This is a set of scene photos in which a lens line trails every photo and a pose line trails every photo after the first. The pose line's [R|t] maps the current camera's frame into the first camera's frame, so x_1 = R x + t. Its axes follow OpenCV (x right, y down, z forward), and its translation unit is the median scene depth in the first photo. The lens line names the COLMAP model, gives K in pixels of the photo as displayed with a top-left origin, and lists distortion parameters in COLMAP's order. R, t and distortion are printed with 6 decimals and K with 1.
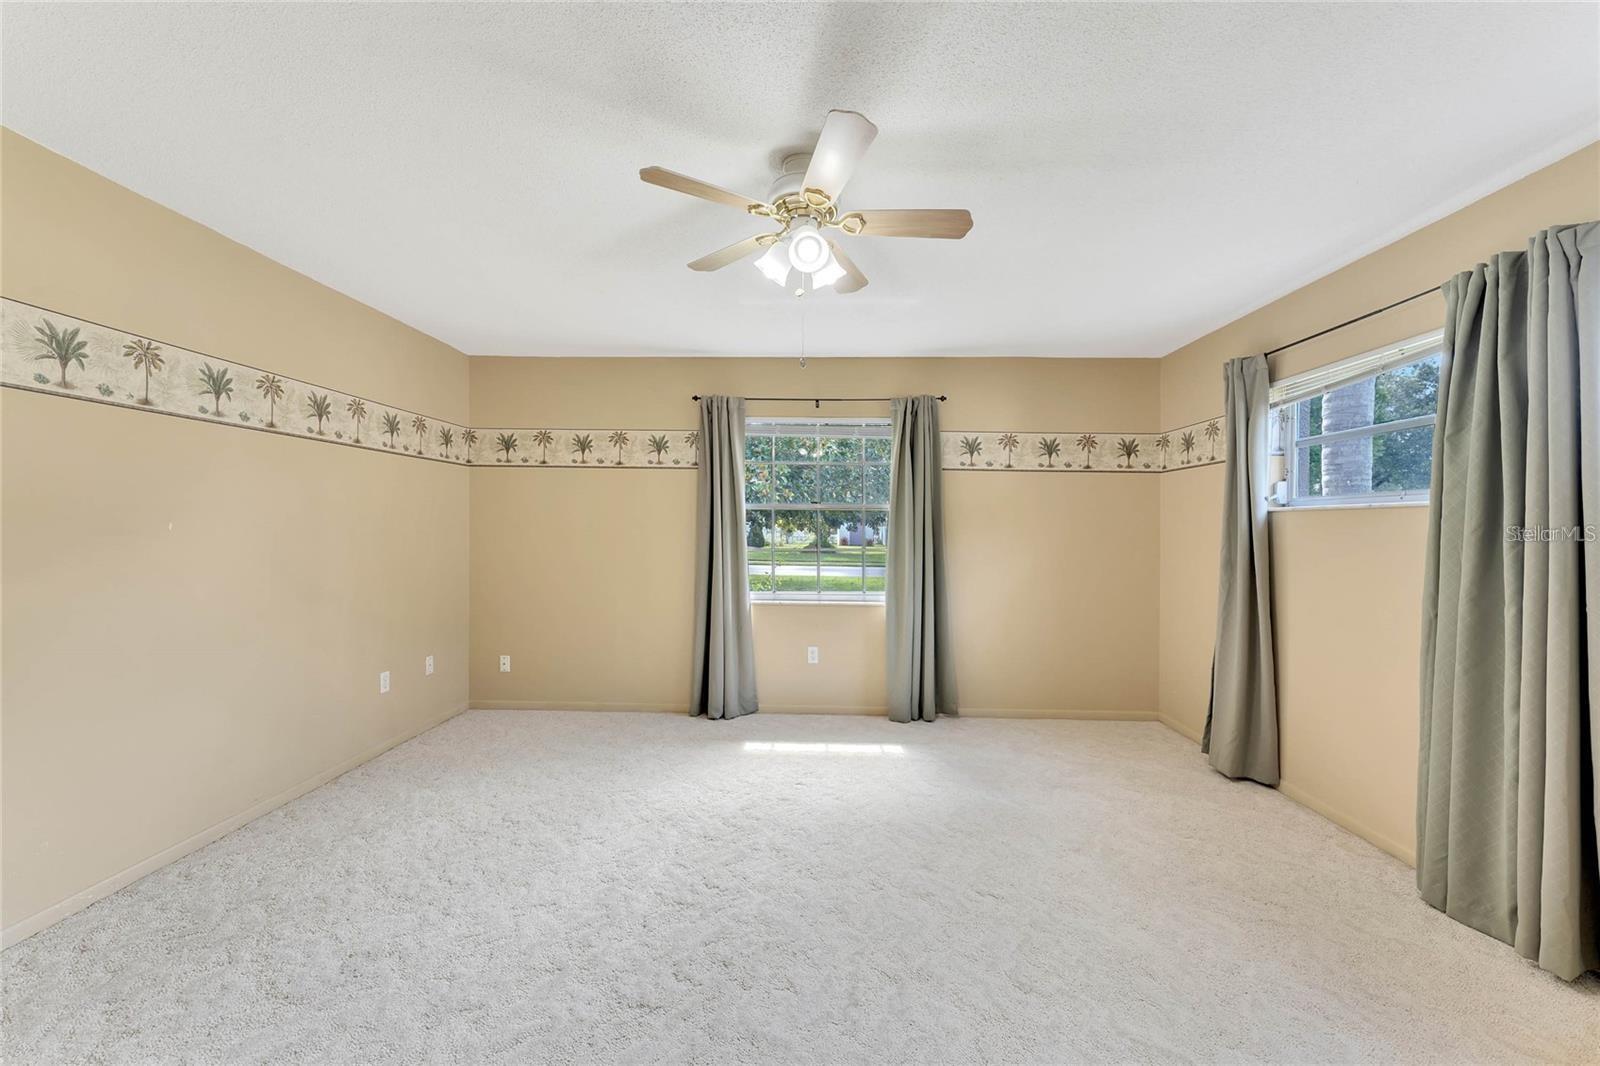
lens RADIAL K [[639.3, 0, 800.1], [0, 639.3, 538.1], [0, 0, 1]] dist [0.001452, 0.000549]
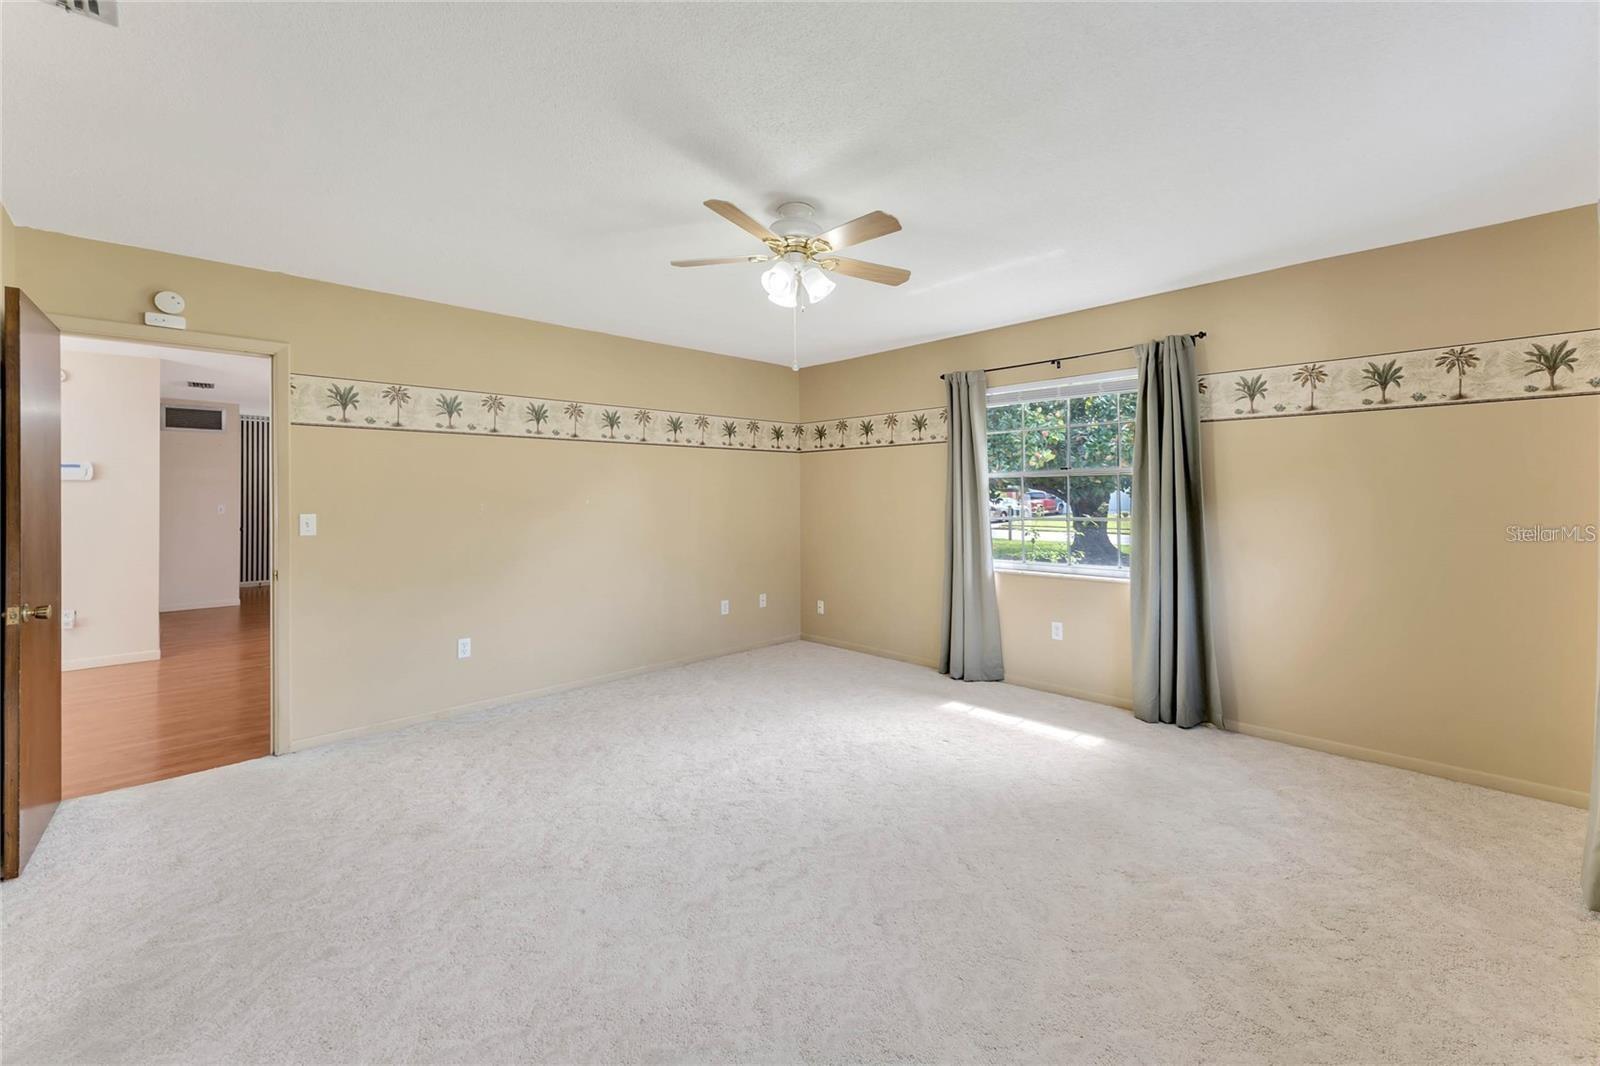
lens RADIAL K [[661.2, 0, 805.5], [0, 661.2, 498.9], [0, 0, 1]] dist [0.009998, -0.000212]
pose [[0.719072, -0.012623, -0.694821, 0.449320], [0.004077, 0.999894, -0.013947, 0.000689], [0.694924, 0.007196, 0.719048, 0.041304]]
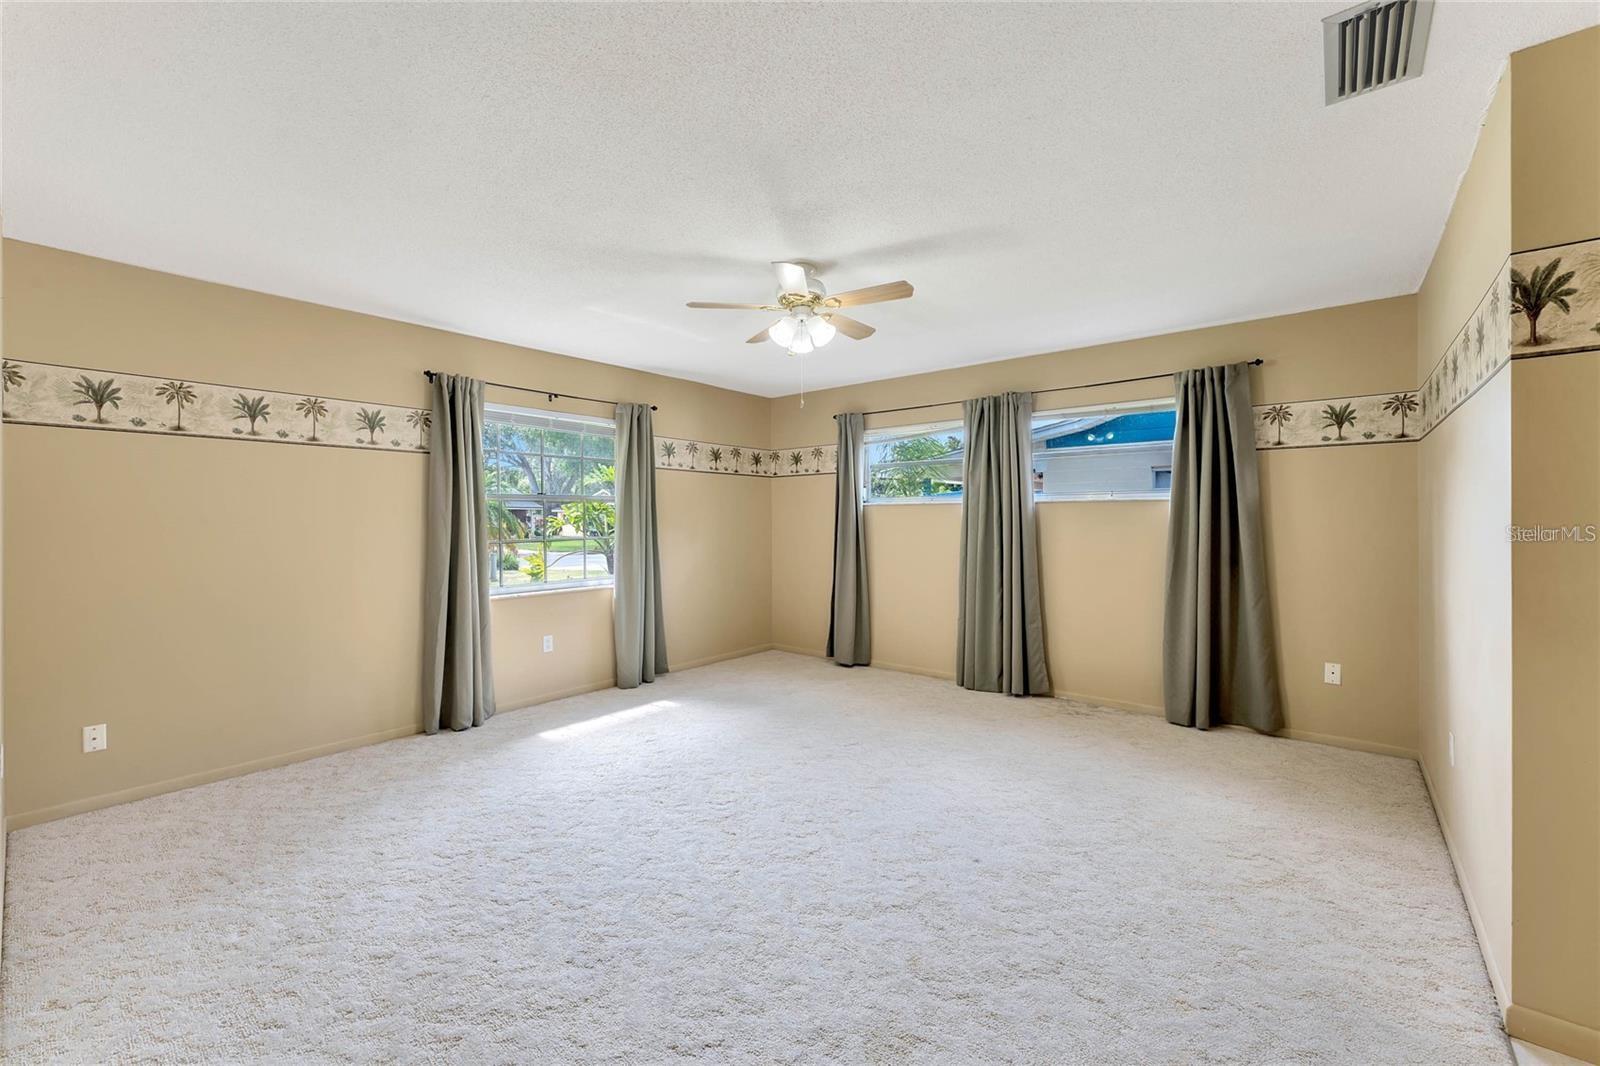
lens RADIAL K [[650.3, 0, 800.5], [0, 650.3, 517.9], [0, 0, 1]] dist [0.001072, 0.000207]
pose [[0.614569, -0.012351, 0.788766, -0.569944], [0.020735, 0.999785, -0.000500, -0.008505], [-0.788590, 0.016662, 0.614693, 0.044266]]
